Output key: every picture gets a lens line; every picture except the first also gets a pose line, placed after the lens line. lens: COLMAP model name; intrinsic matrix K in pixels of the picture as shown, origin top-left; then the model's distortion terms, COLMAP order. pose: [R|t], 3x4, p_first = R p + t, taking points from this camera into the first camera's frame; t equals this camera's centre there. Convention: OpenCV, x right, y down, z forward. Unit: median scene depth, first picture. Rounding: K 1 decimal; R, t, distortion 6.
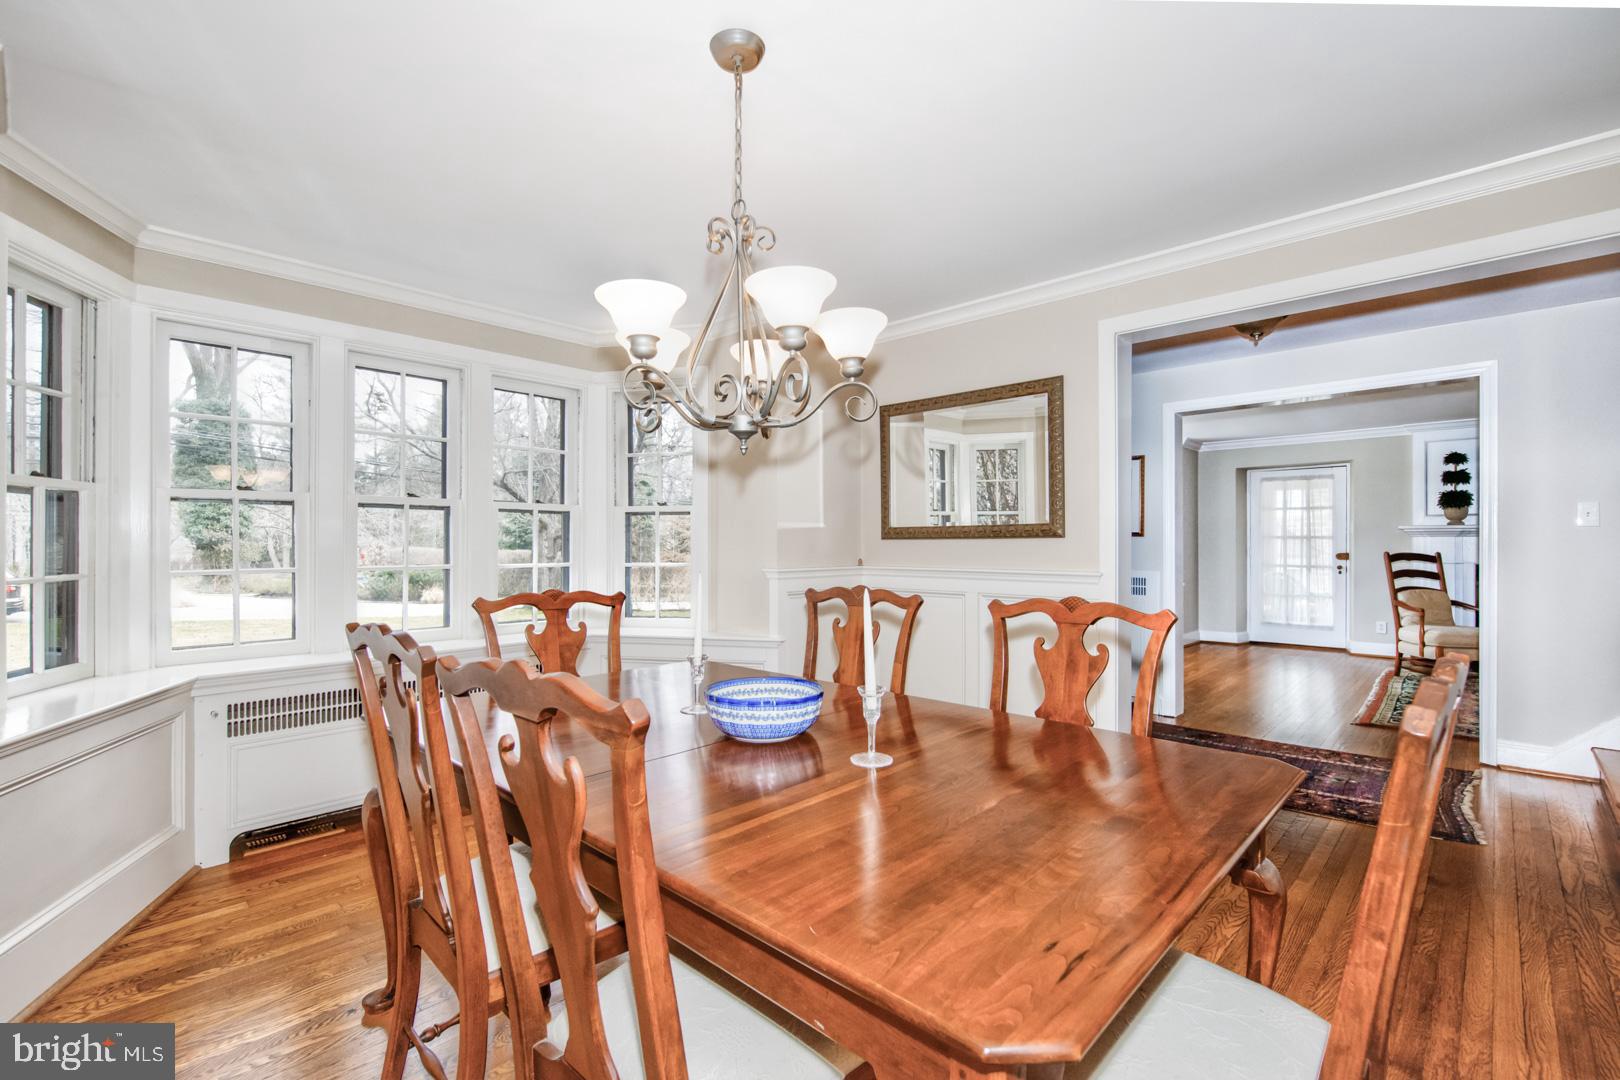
lens RADIAL K [[721.2, 0, 810.1], [0, 721.2, 538.0], [0, 0, 1]] dist [-0.000156, 0.000006]
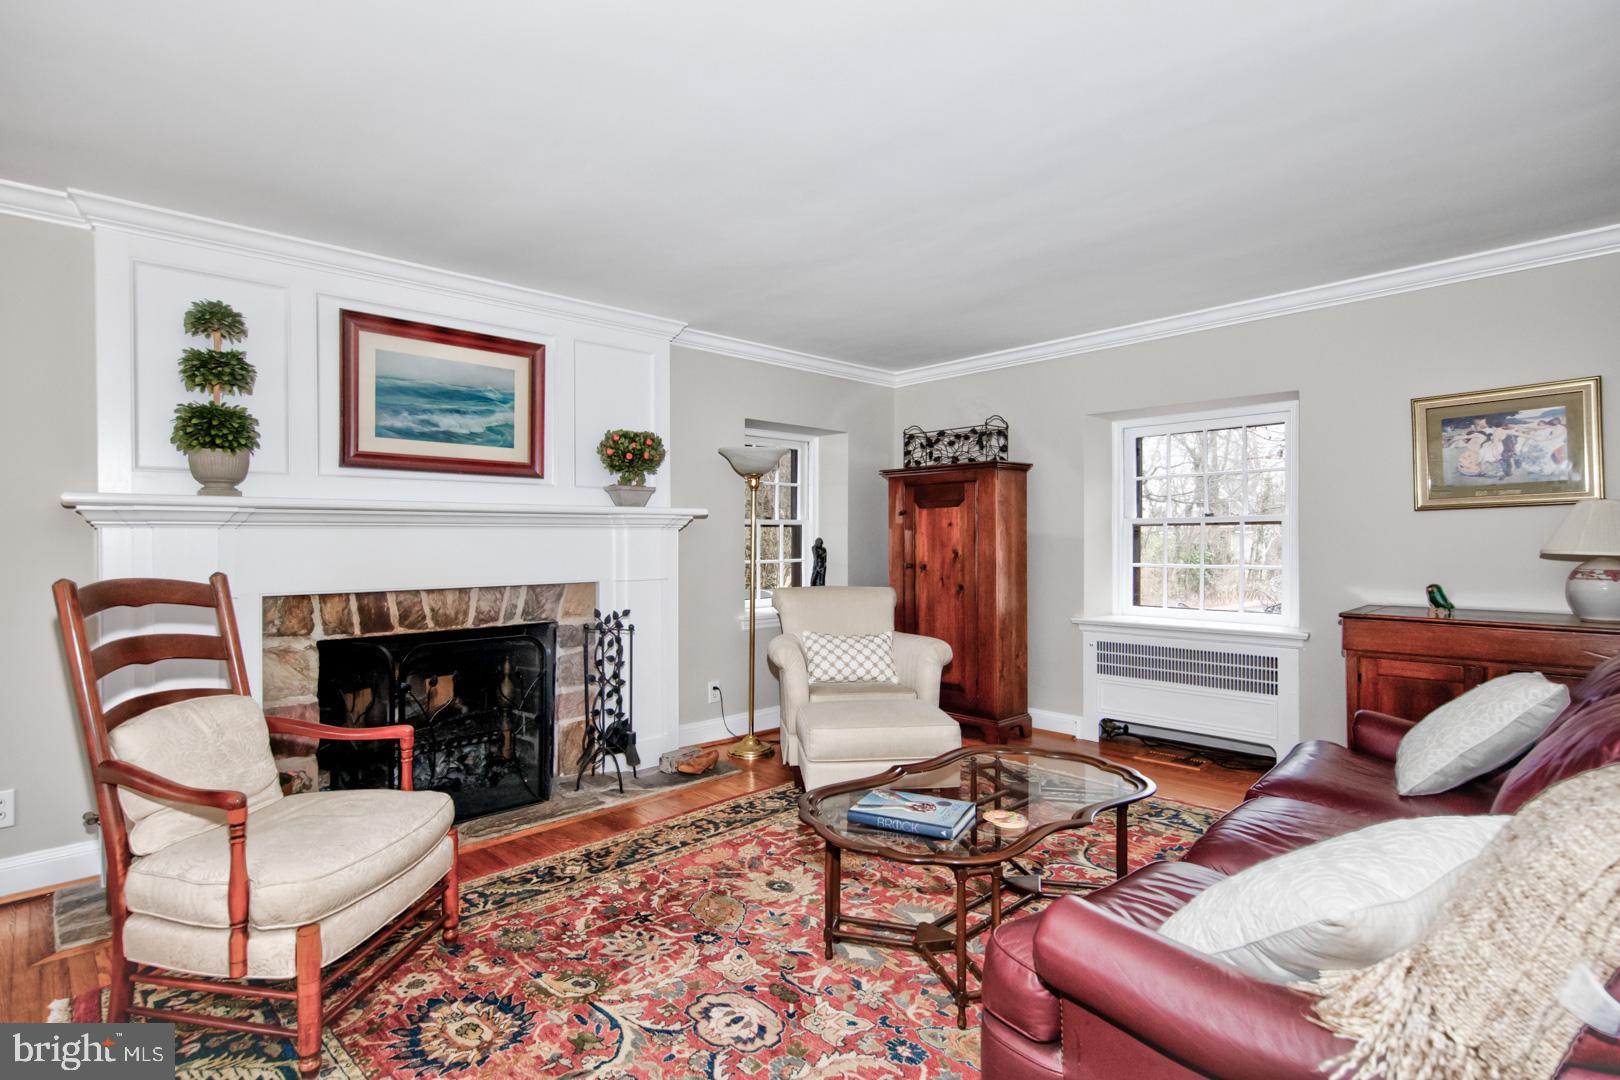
lens RADIAL K [[823.2, 0, 810.2], [0, 823.2, 532.6], [0, 0, 1]] dist [-0.006111, 0.000044]
pose [[0.030362, 0.006685, 0.999517, 0.481619], [-0.002335, 0.999975, -0.006617, 0.002509], [-0.999536, -0.002133, 0.030377, 0.682560]]
